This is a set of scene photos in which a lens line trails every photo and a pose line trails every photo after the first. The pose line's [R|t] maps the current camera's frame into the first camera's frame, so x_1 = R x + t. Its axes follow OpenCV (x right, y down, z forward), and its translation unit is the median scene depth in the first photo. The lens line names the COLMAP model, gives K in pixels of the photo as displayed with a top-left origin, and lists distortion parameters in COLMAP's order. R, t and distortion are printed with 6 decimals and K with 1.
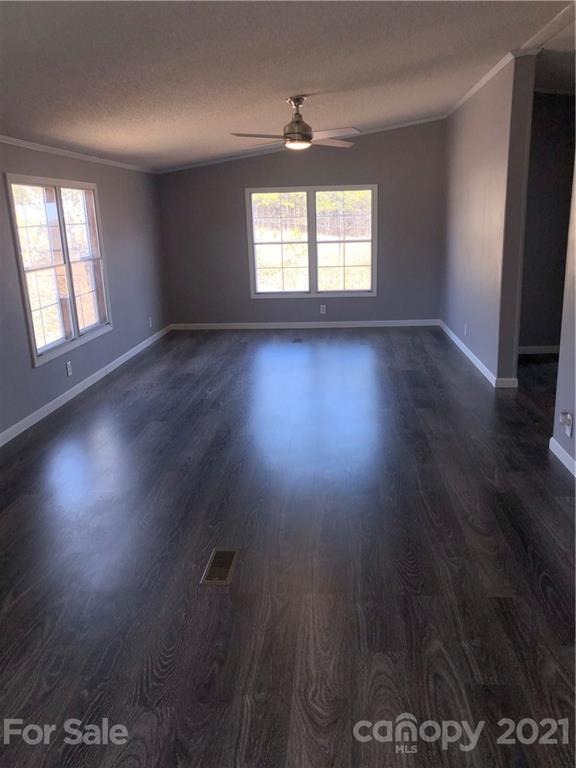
lens RADIAL K [[616.5, 0, 288.0], [0, 616.5, 384.0], [0, 0, 1]] dist [-0.002281, -0.004719]
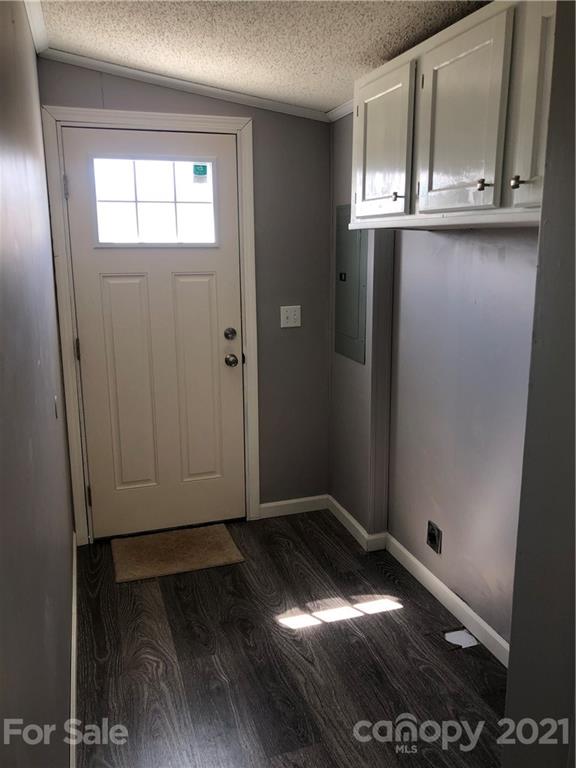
lens RADIAL K [[616.5, 0, 288.0], [0, 616.5, 384.0], [0, 0, 1]] dist [-0.002281, -0.004719]
pose [[-0.917514, 0.134590, -0.374238, 0.167201], [-0.059008, 0.884511, 0.462773, -0.458925], [0.393302, 0.446684, -0.803609, 1.688305]]
